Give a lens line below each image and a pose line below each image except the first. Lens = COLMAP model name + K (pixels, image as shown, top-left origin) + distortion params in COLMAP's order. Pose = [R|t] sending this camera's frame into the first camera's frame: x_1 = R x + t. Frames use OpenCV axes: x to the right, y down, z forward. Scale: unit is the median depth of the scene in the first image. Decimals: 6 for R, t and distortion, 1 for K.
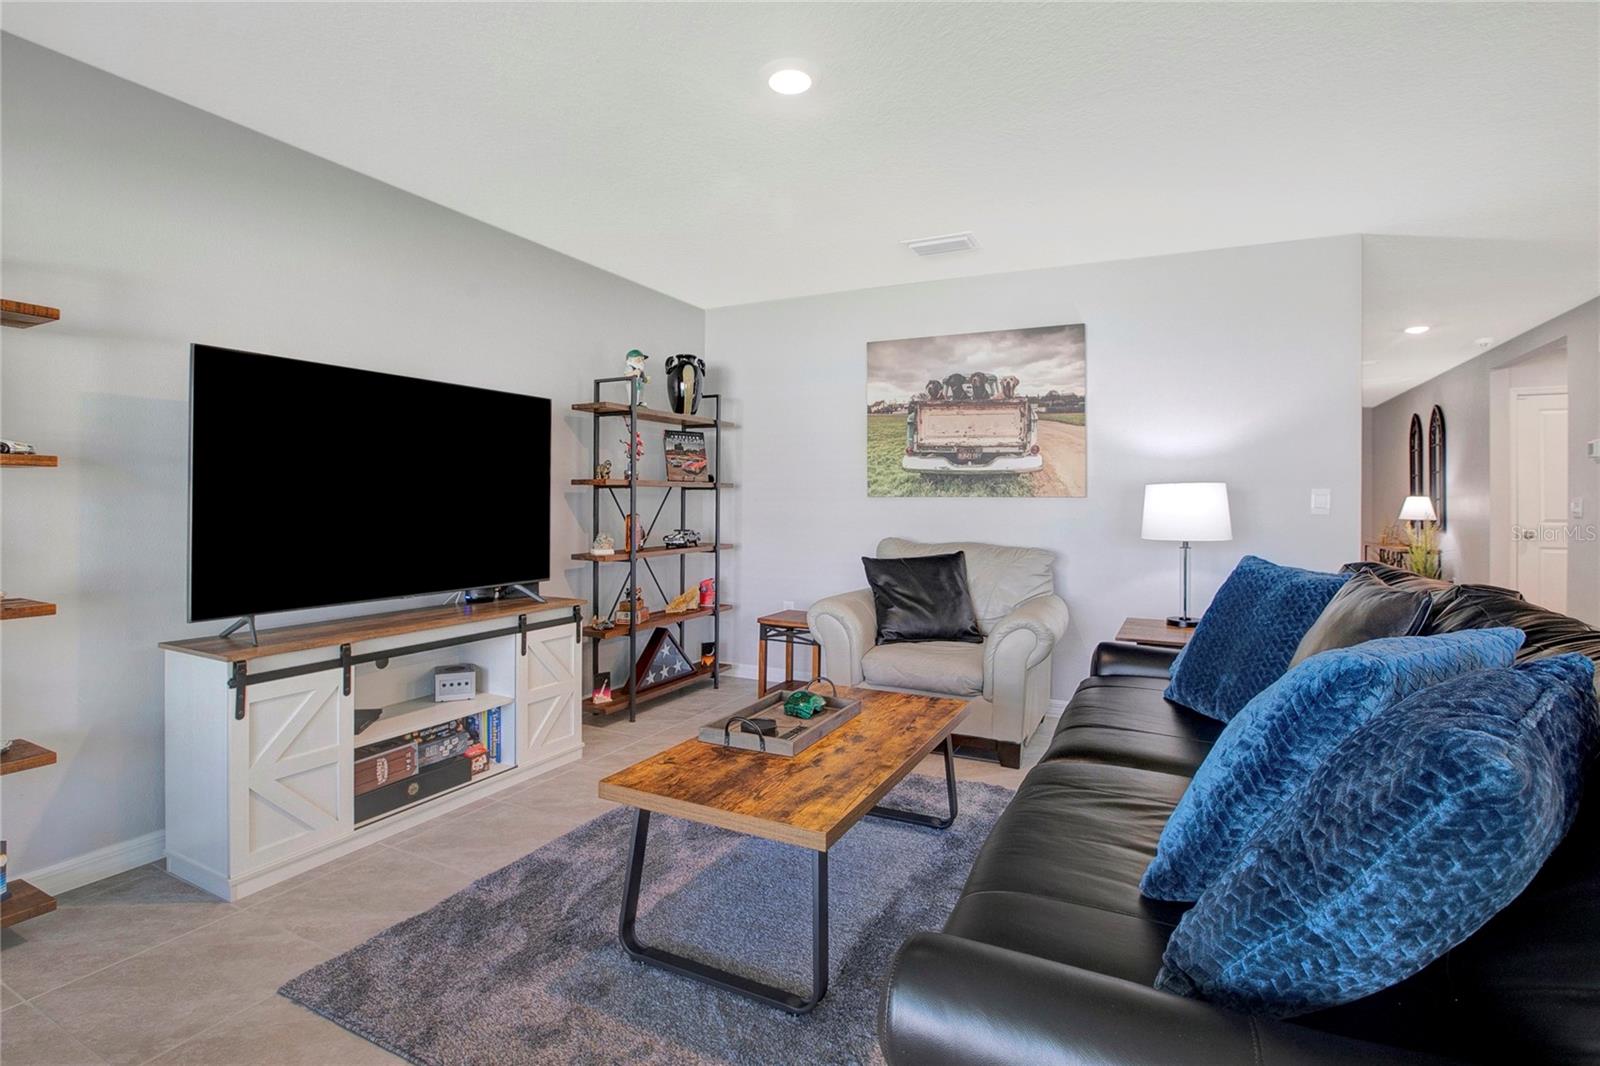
lens RADIAL K [[751.6, 0, 780.0], [0, 751.6, 496.6], [0, 0, 1]] dist [-0.041490, 0.014262]
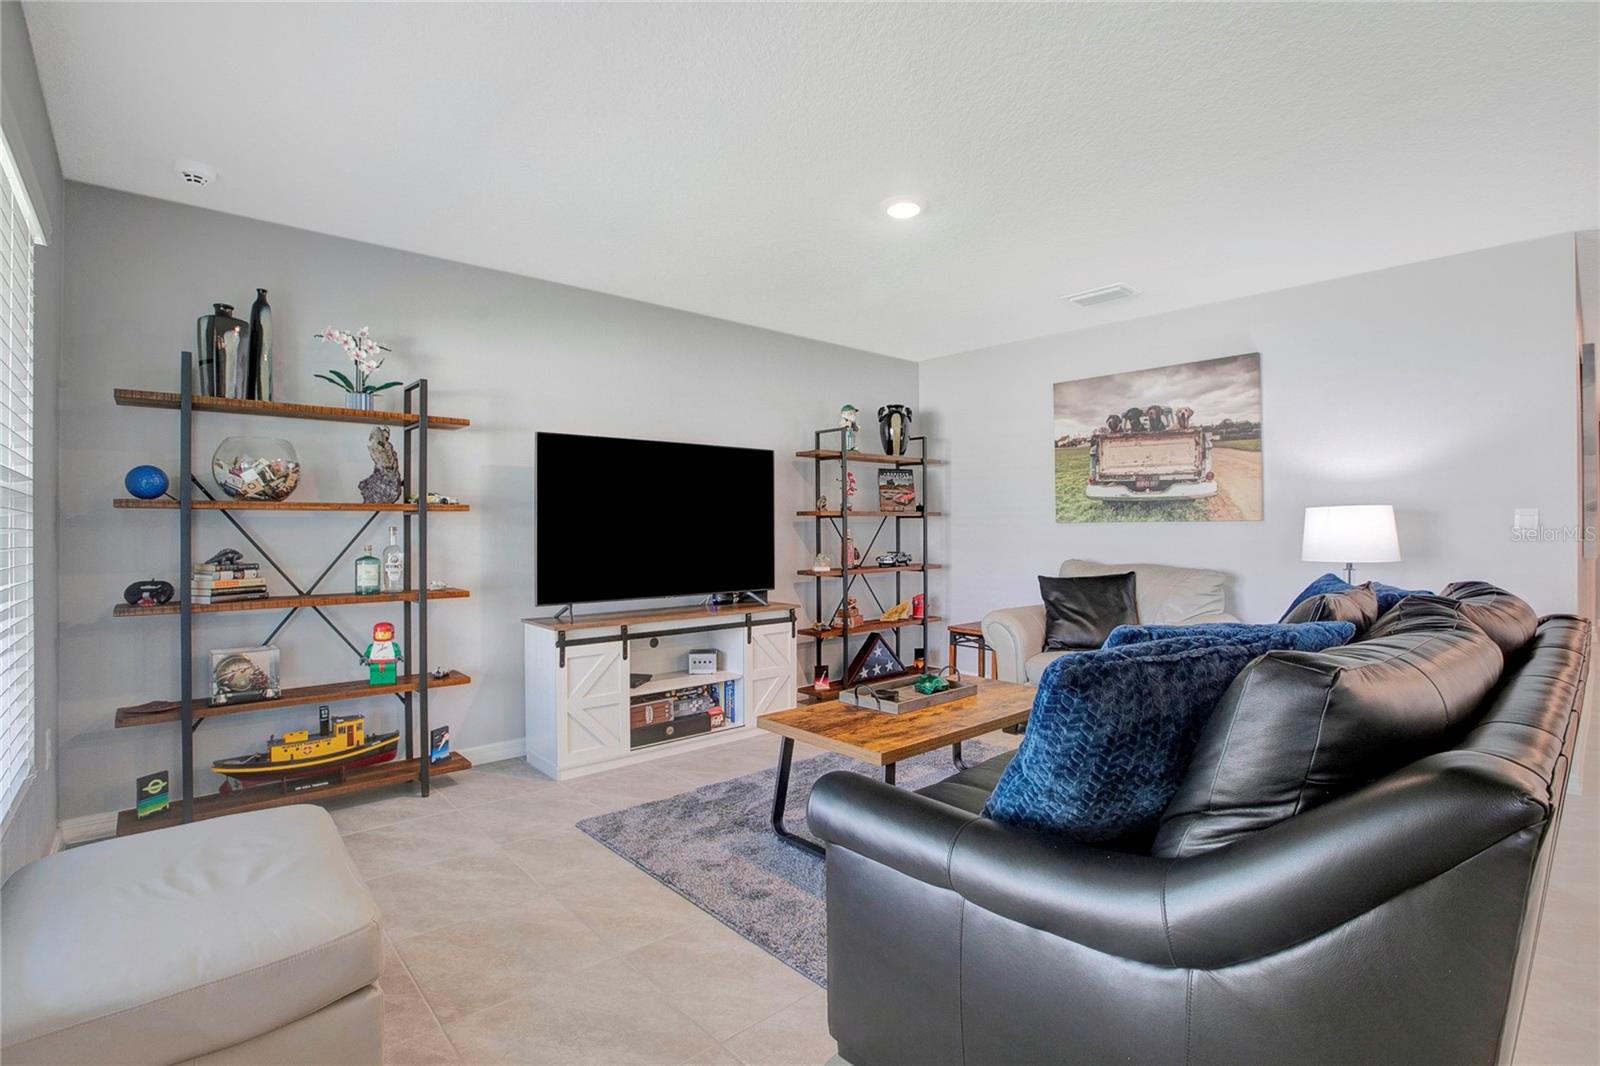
lens RADIAL K [[751.6, 0, 811.5], [0, 751.6, 524.2], [0, 0, 1]] dist [-0.041490, 0.014262]
pose [[0.935495, -0.010079, -0.353197, 0.183947], [0.010306, 0.999946, -0.001237, 0.000145], [0.353191, -0.002483, 0.935548, -0.170819]]
